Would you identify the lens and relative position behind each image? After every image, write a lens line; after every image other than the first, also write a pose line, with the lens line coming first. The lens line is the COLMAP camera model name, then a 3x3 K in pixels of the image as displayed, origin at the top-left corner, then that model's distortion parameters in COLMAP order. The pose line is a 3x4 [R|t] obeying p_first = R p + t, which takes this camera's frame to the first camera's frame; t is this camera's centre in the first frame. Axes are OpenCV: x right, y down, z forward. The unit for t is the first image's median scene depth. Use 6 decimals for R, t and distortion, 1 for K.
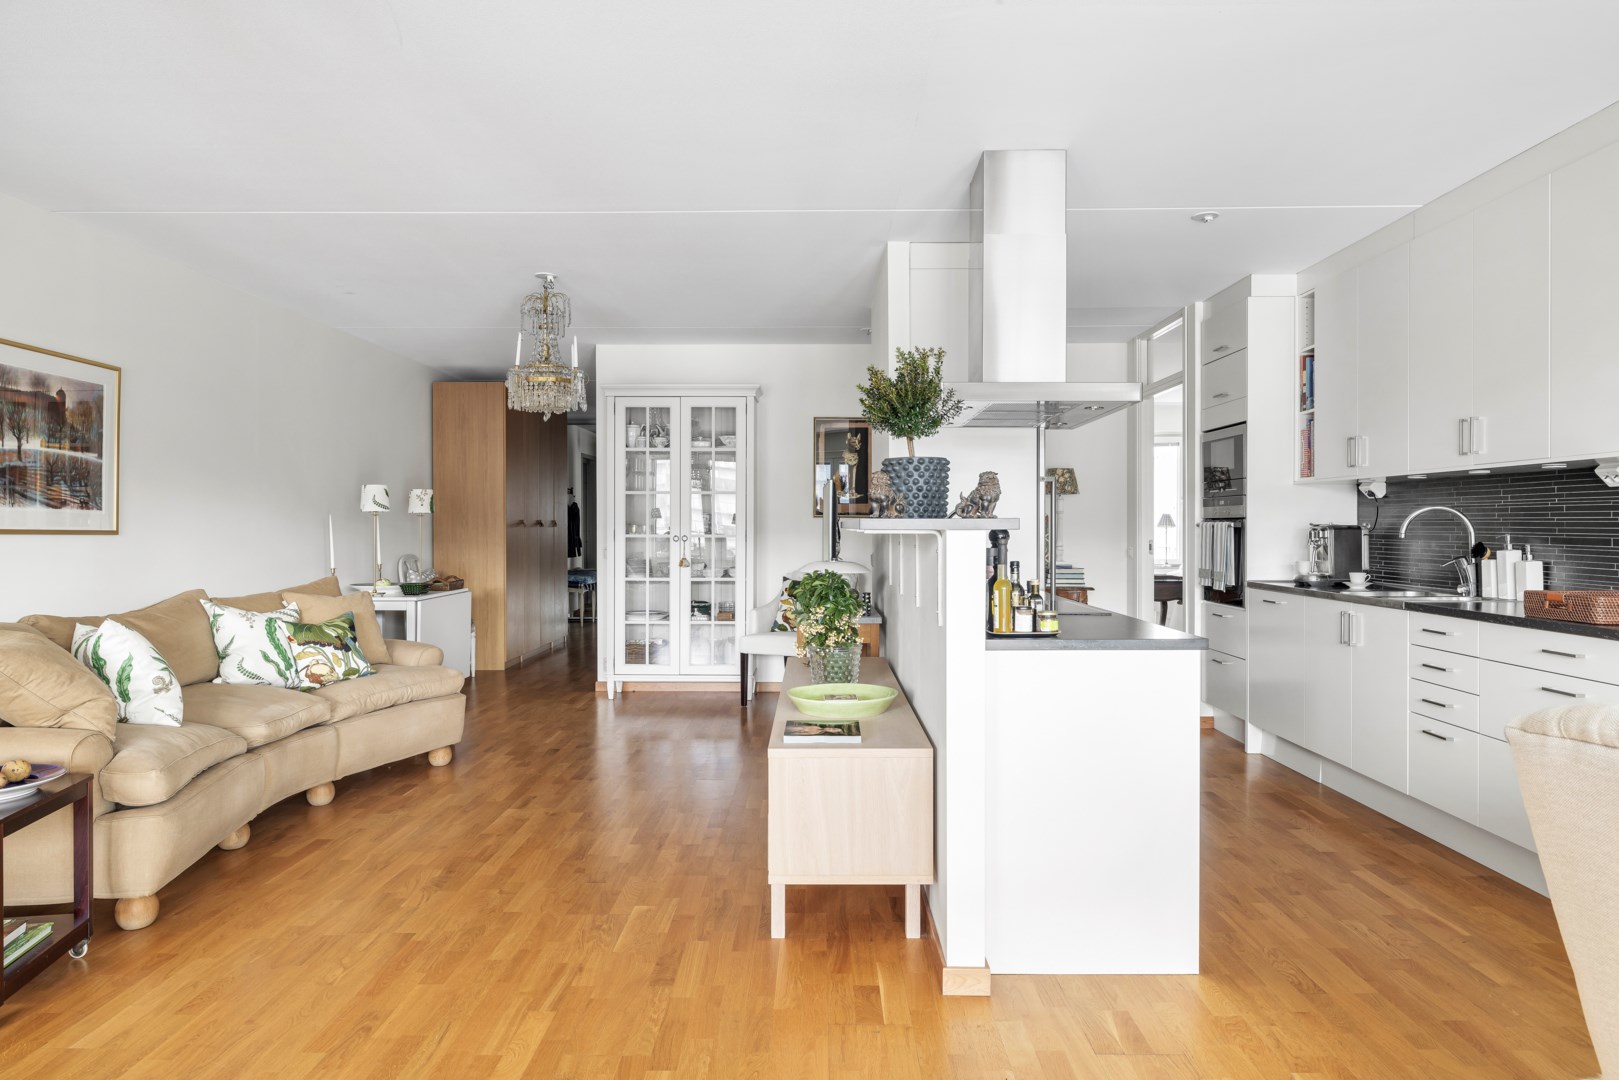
lens RADIAL K [[1009.1, 0, 811.5], [0, 1009.1, 532.0], [0, 0, 1]] dist [0.000760, -0.000148]
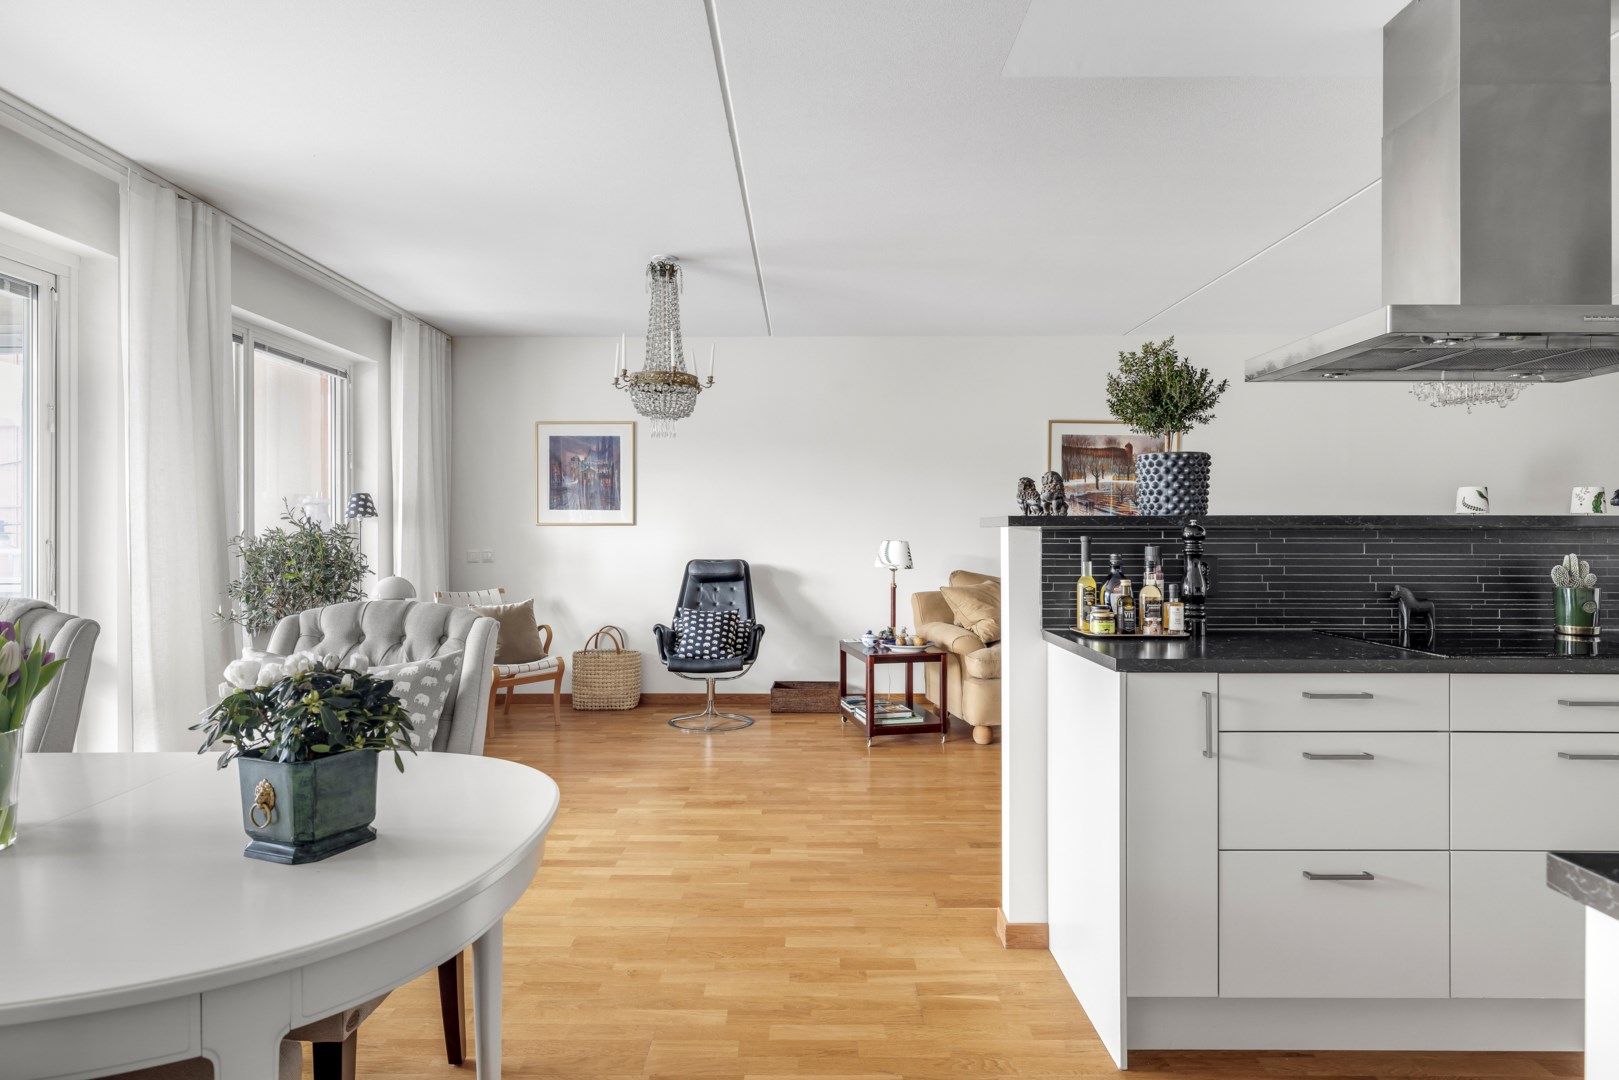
lens RADIAL K [[914.5, 0, 784.8], [0, 914.5, 533.2], [0, 0, 1]] dist [0.001222, -0.000168]
pose [[-0.012623, 0.001795, -0.999919, 0.692500], [-0.005564, 0.999983, 0.001866, 0.002799], [0.999905, 0.005587, -0.012612, 0.446257]]
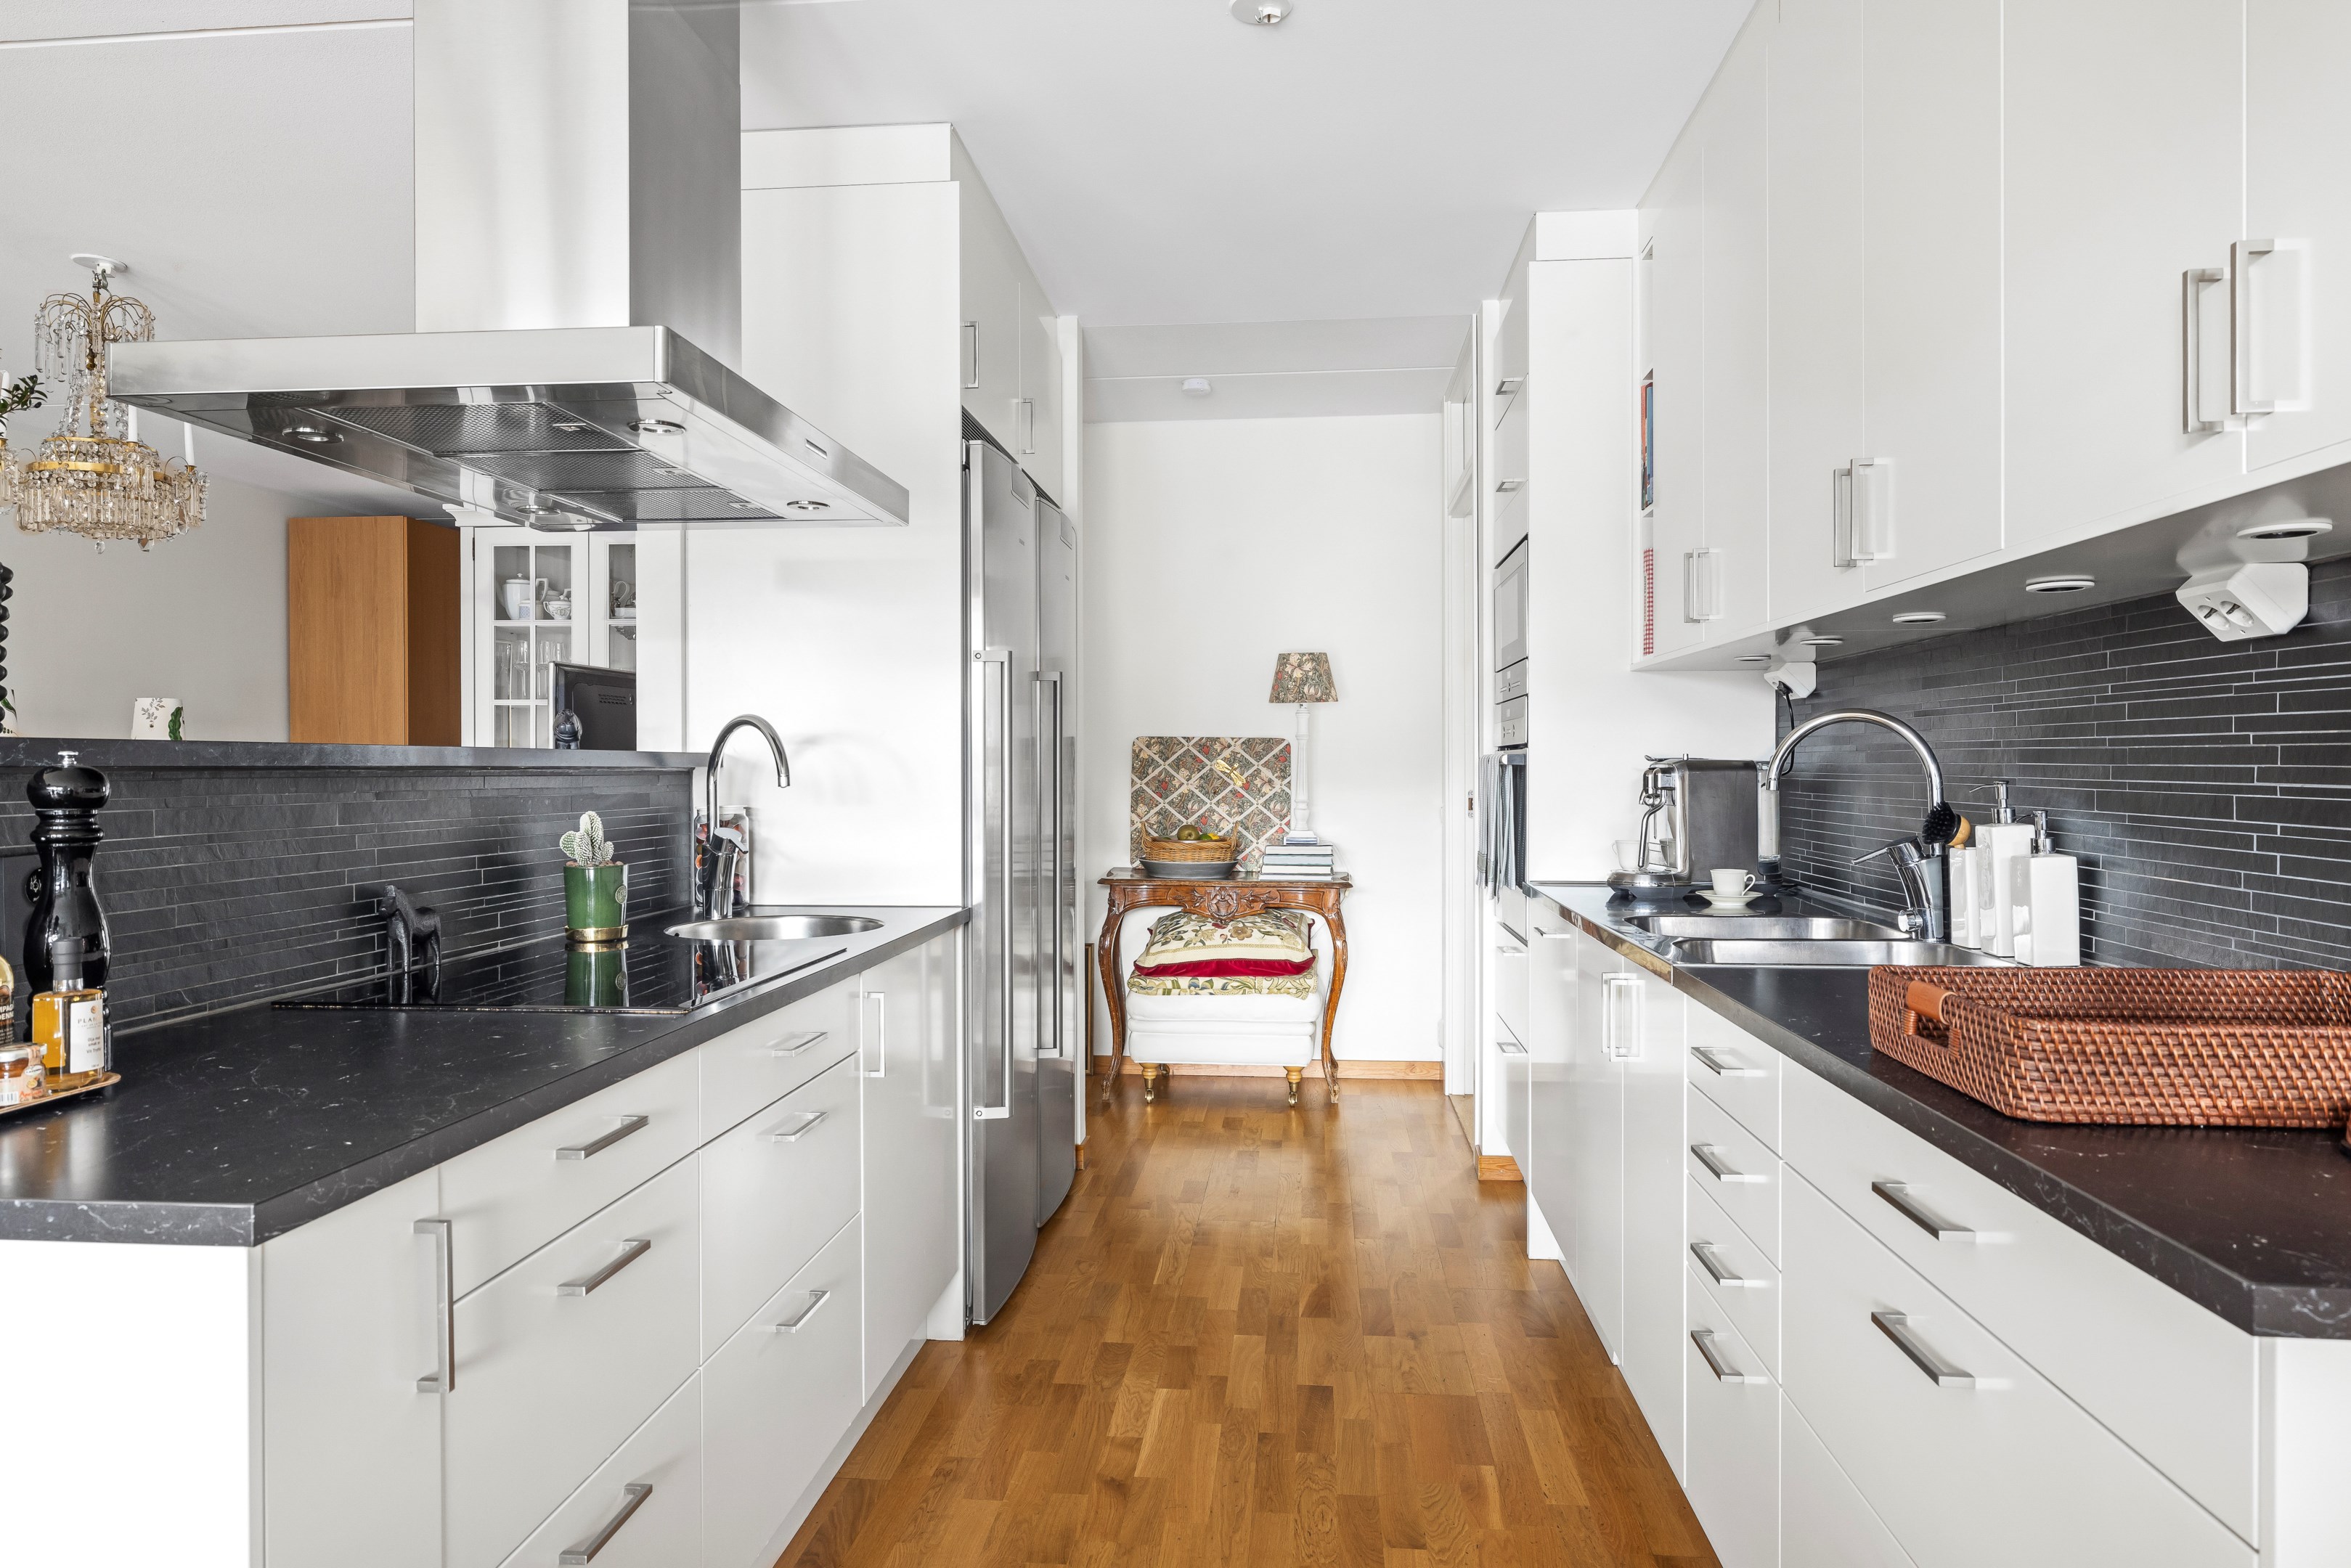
lens RADIAL K [[1428.1, 0, 1185.8], [0, 1428.1, 773.3], [0, 0, 1]] dist [0.001610, 0.001273]
pose [[0.996263, 0.000247, -0.086375, 0.390450], [-0.000248, 1.000000, -0.000006, -0.000928], [0.086375, 0.000028, 0.996263, 0.398206]]
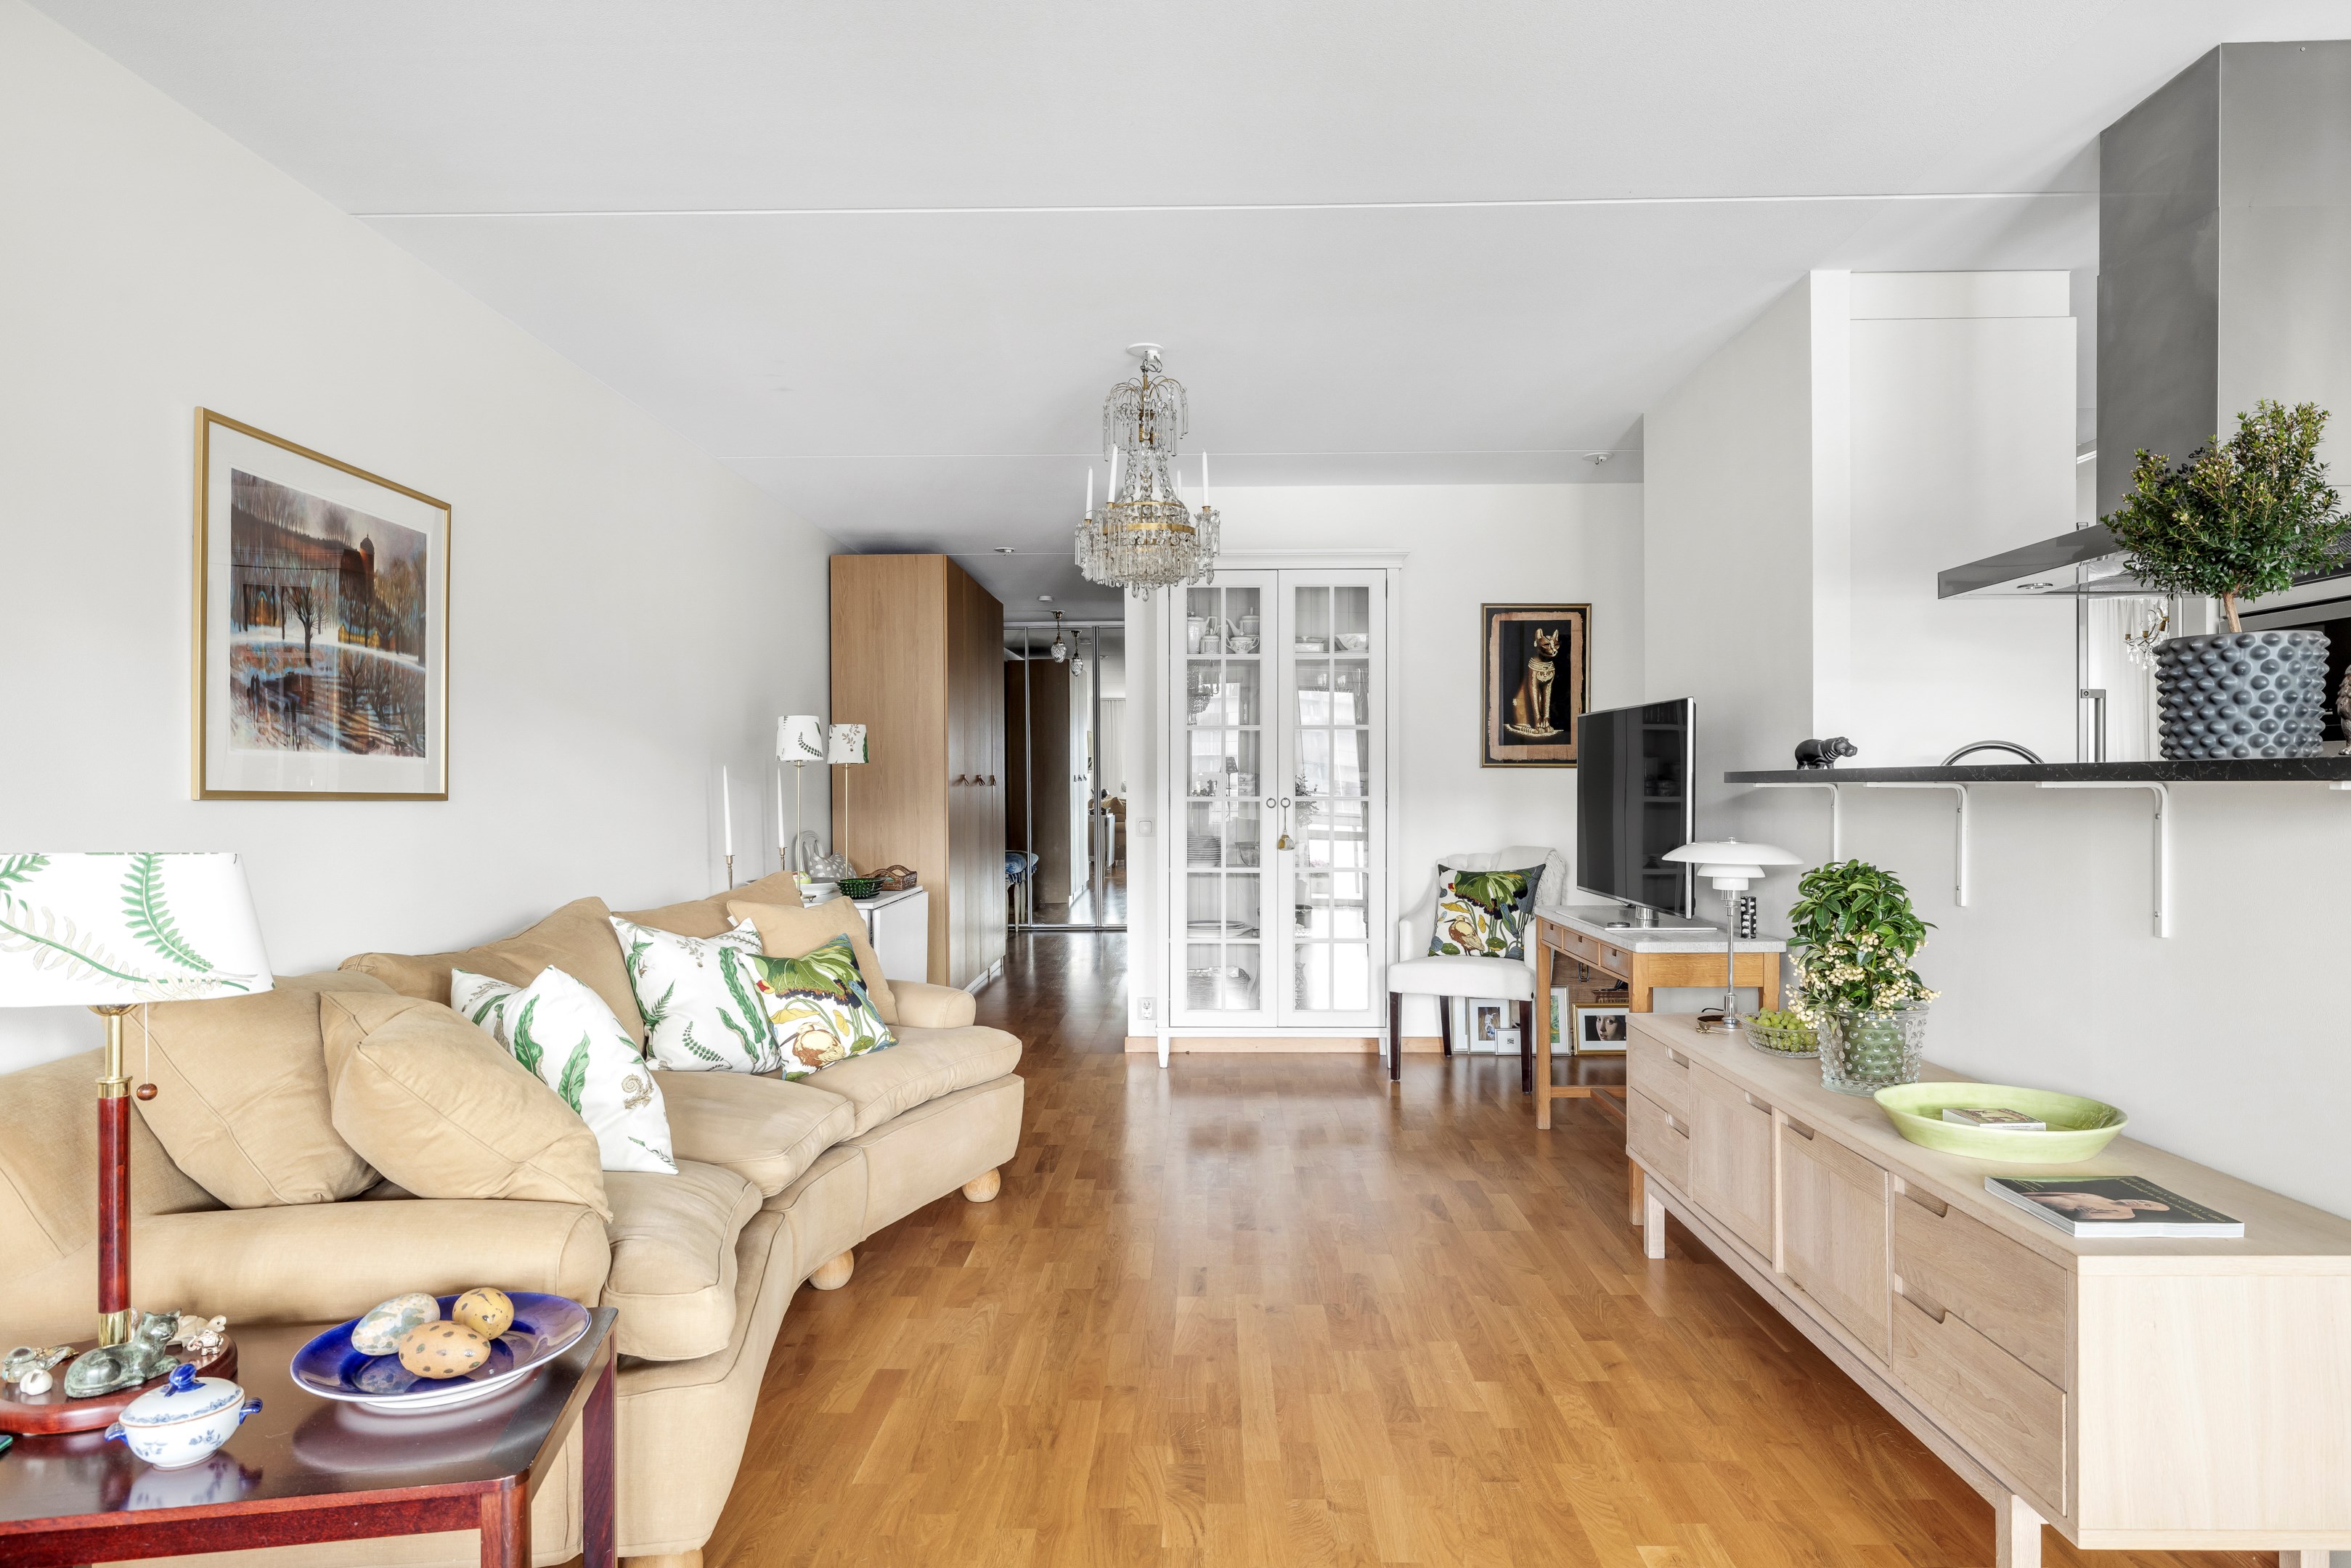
lens RADIAL K [[1425.0, 0, 1173.3], [0, 1425.0, 789.7], [0, 0, 1]] dist [-0.001062, 0.000002]
pose [[0.999954, -0.004632, -0.008444, -0.282632], [0.004612, 0.999986, -0.002453, 0.000411], [0.008455, 0.002414, 0.999961, 0.214238]]
